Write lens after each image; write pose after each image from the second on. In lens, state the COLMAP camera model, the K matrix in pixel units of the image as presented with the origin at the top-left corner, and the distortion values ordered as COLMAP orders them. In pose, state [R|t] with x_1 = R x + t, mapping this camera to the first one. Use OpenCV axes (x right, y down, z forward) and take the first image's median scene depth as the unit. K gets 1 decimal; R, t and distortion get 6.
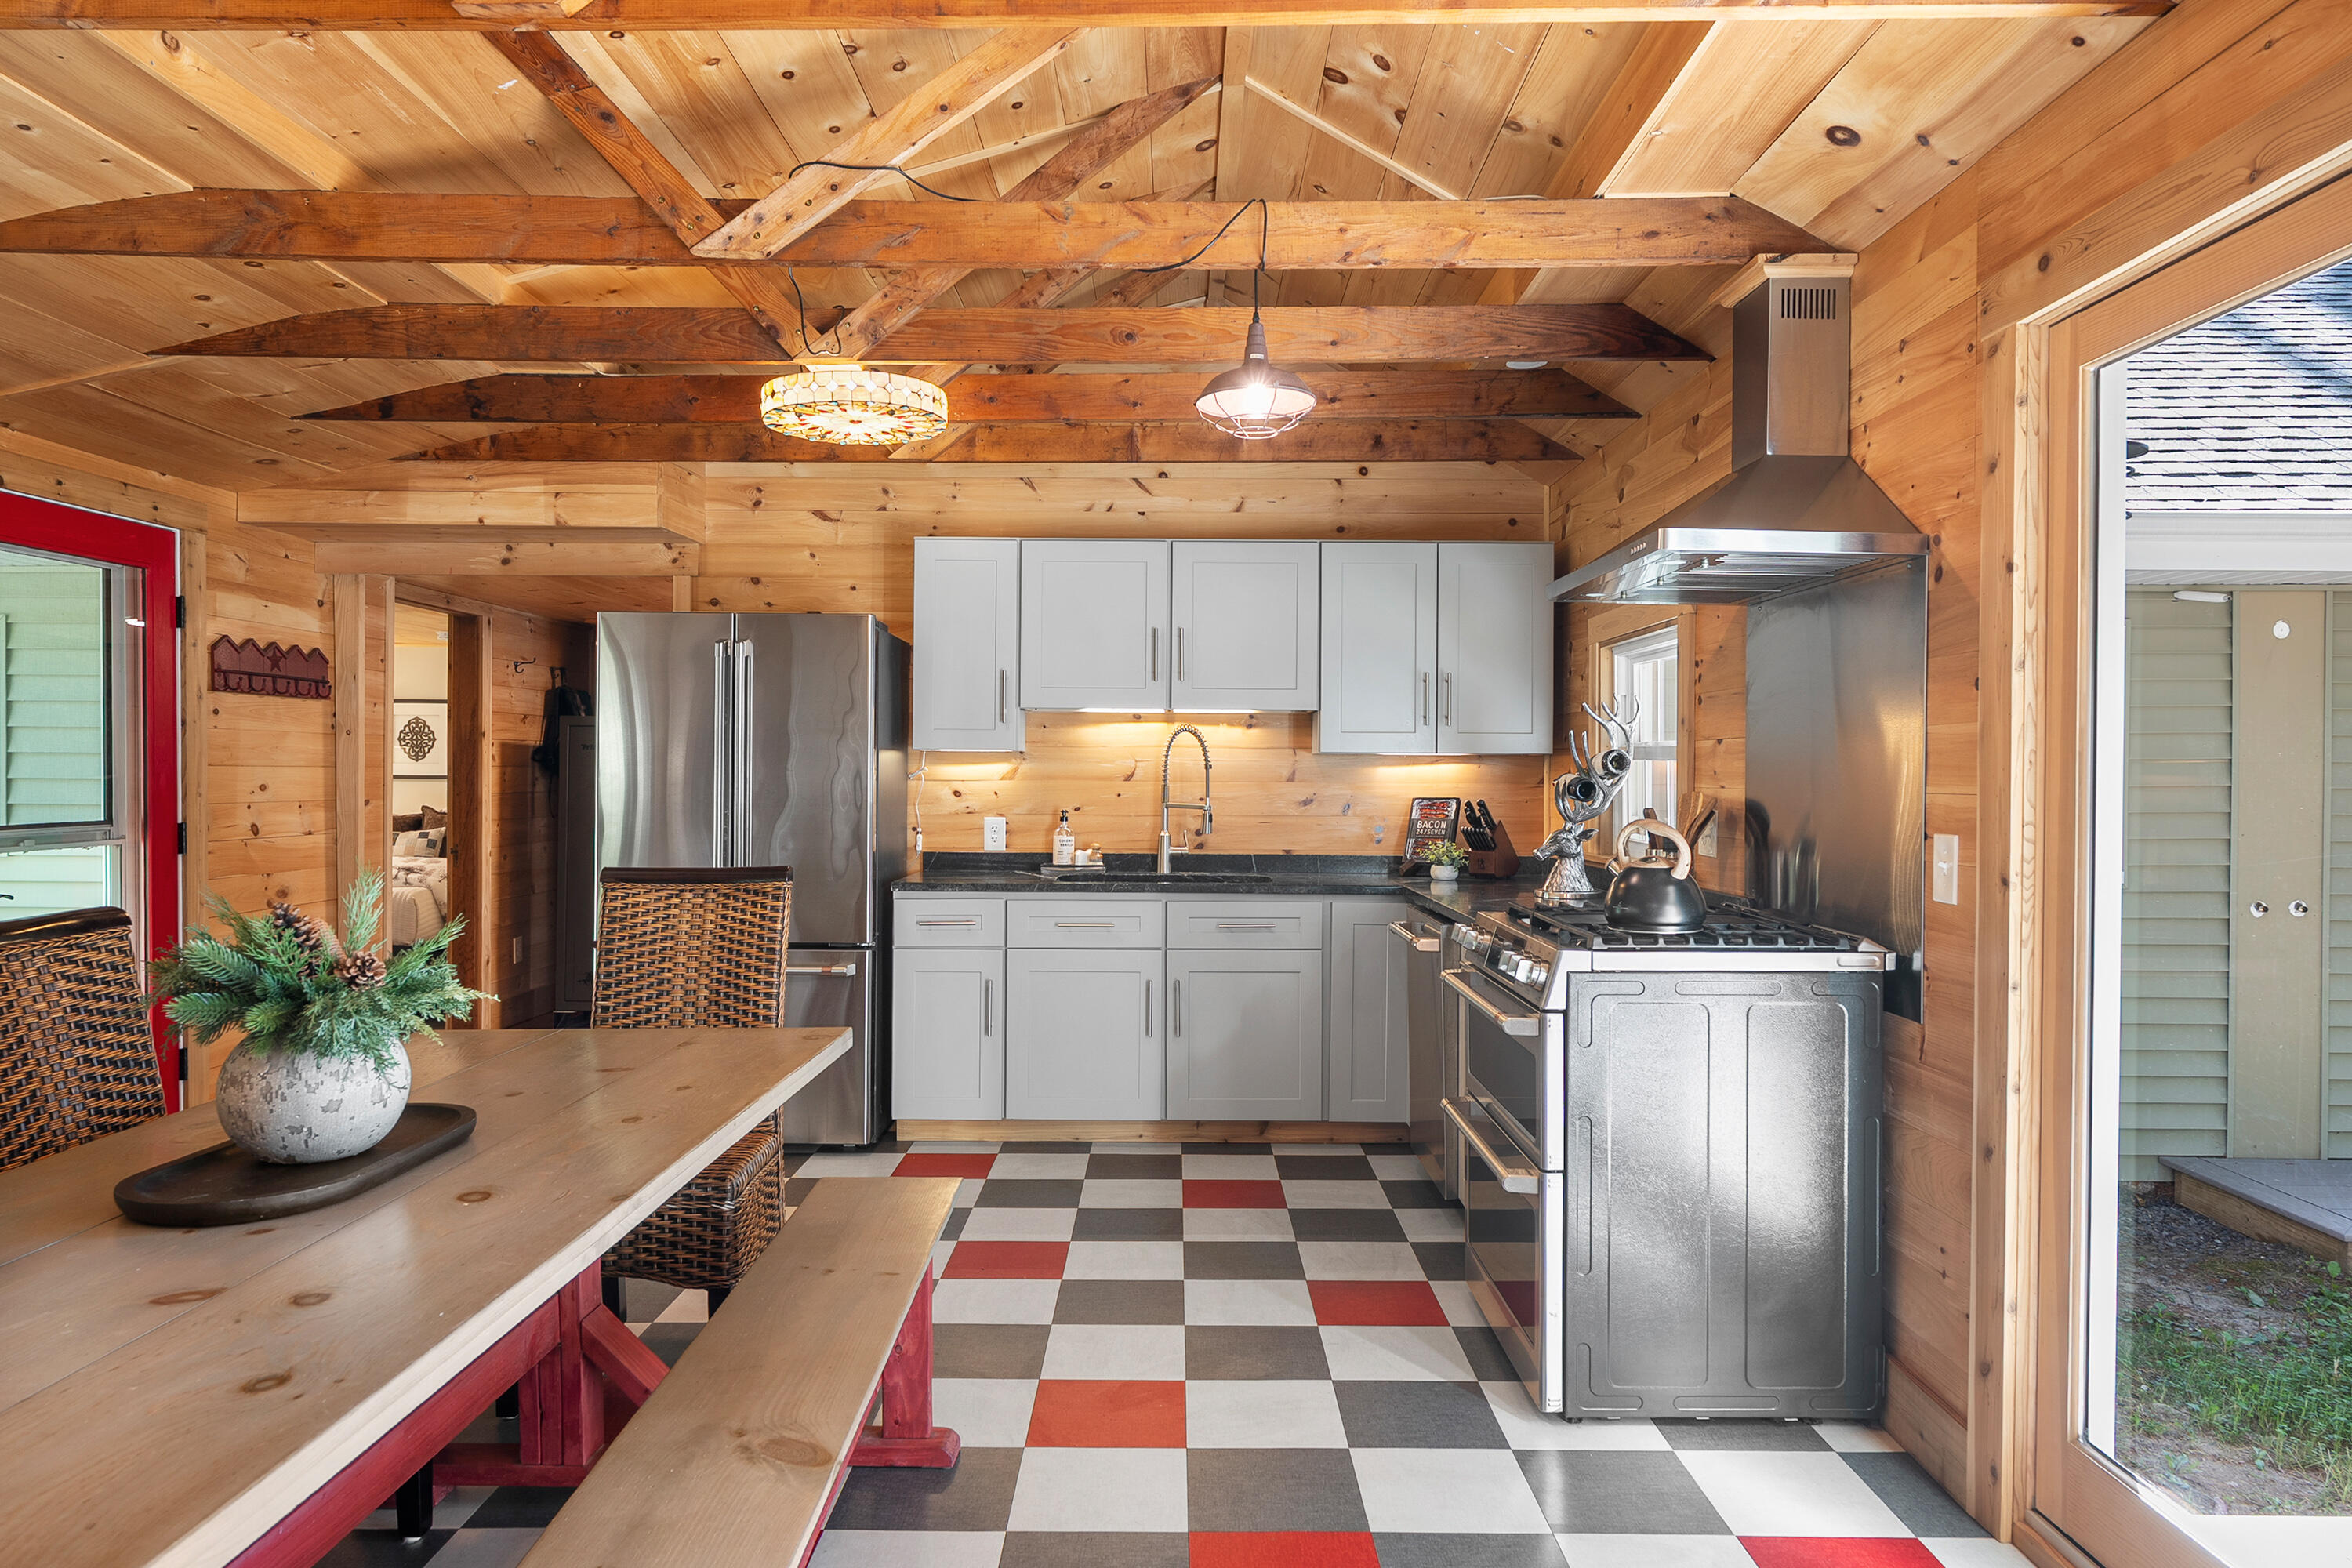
lens RADIAL K [[1490.1, 0, 1173.3], [0, 1490.1, 790.5], [0, 0, 1]] dist [0.000130, 0.000885]
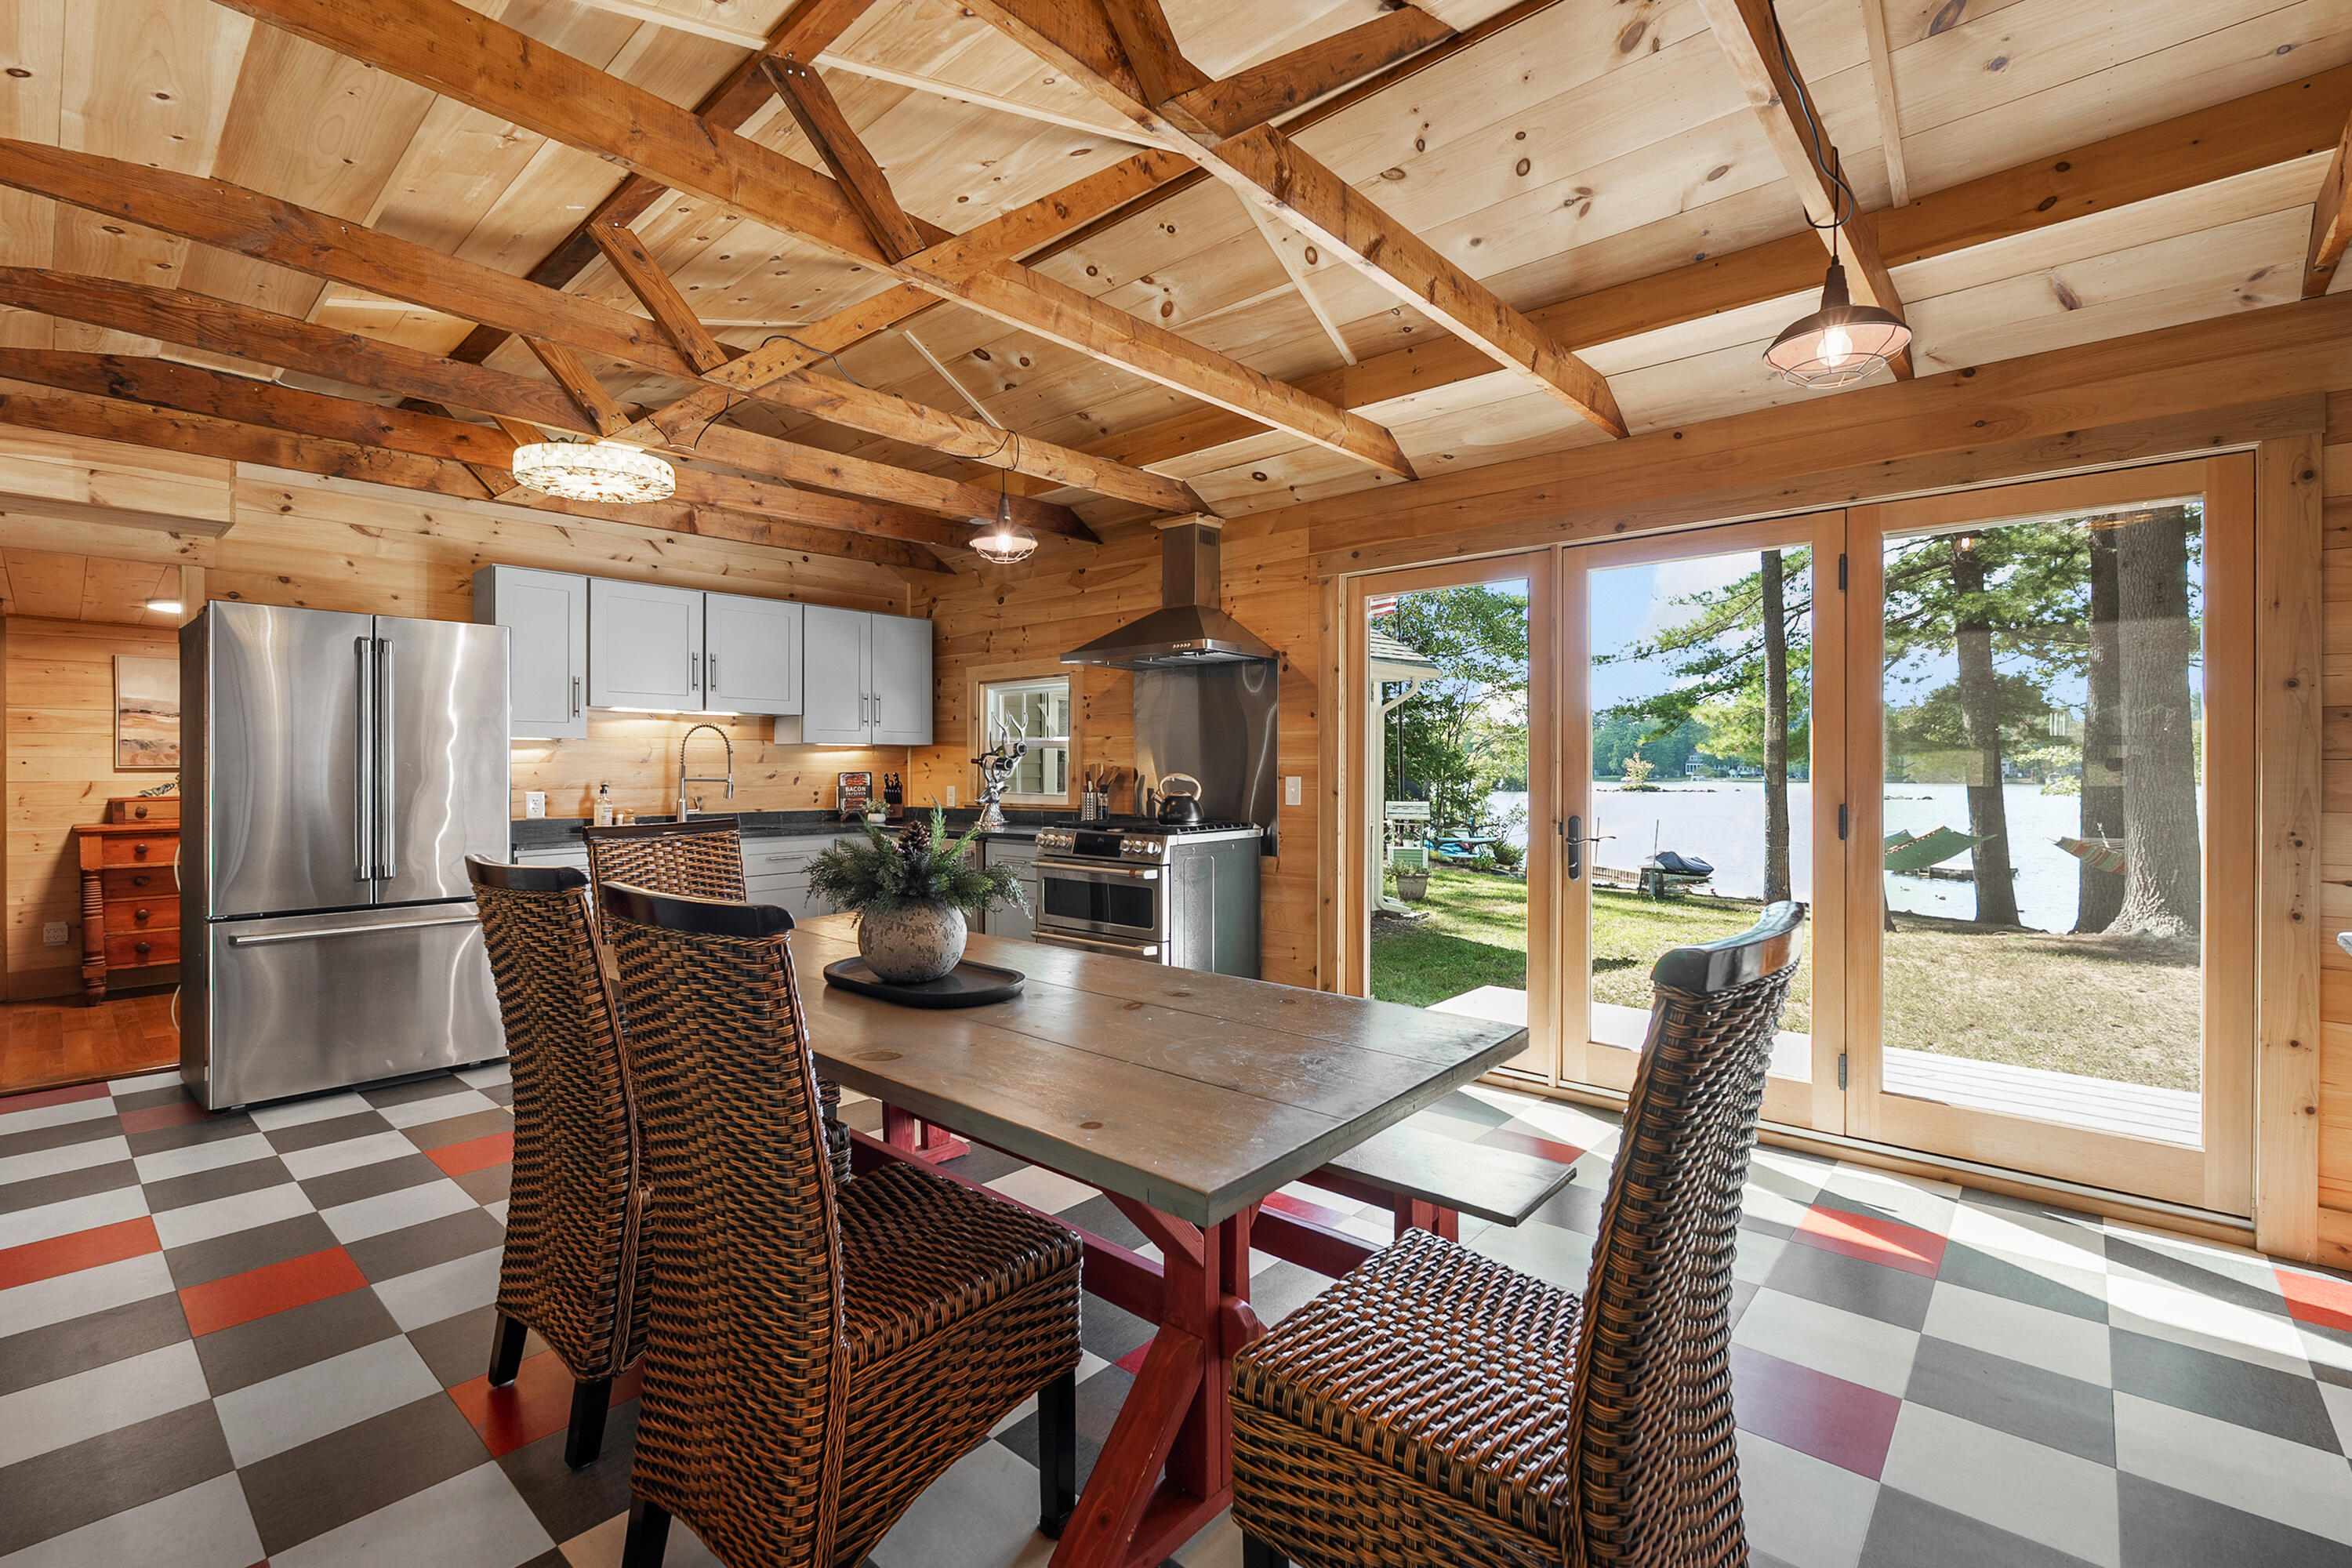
lens RADIAL K [[1028.0, 0, 1176.0], [0, 1028.0, 784.0], [0, 0, 1]] dist [0.000513, 0.000554]
pose [[0.659738, -0.021694, 0.751183, -0.518211], [0.016170, 0.999762, 0.014672, 0.008479], [-0.751322, 0.002467, 0.659931, 0.025806]]
